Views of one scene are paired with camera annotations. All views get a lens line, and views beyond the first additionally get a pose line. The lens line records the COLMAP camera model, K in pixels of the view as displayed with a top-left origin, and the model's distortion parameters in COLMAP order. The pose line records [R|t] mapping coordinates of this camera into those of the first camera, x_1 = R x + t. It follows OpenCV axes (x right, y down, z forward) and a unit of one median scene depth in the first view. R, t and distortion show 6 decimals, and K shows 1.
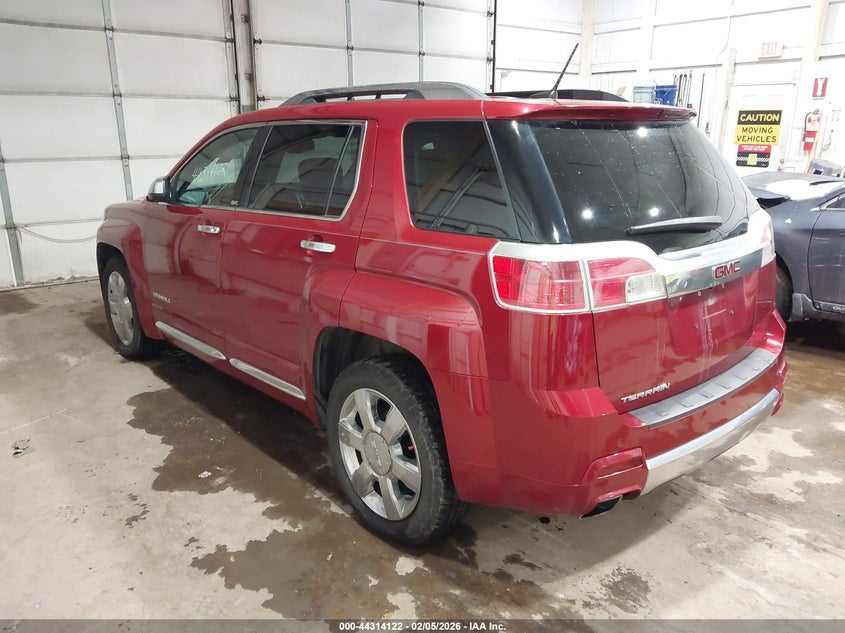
lens RADIAL K [[694.3, 0, 422.5], [0, 694.3, 316.5], [0, 0, 1]] dist [-0.006272, -0.004759]
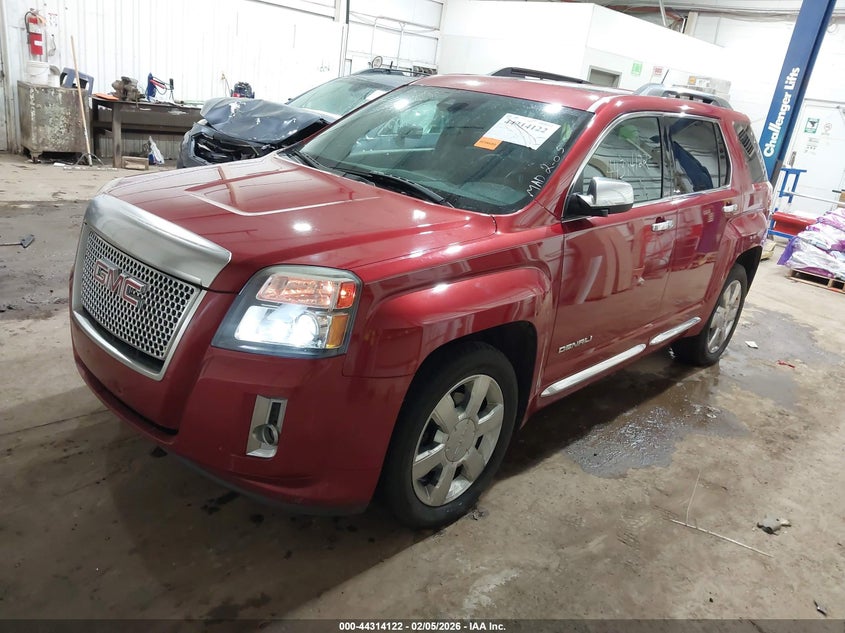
lens RADIAL K [[694.3, 0, 422.5], [0, 694.3, 316.5], [0, 0, 1]] dist [-0.006272, -0.004759]
pose [[-0.130221, -0.333138, 0.933842, -1.138920], [0.131535, 0.927733, 0.349300, -0.367211], [-0.982721, 0.168320, -0.076991, 1.340522]]
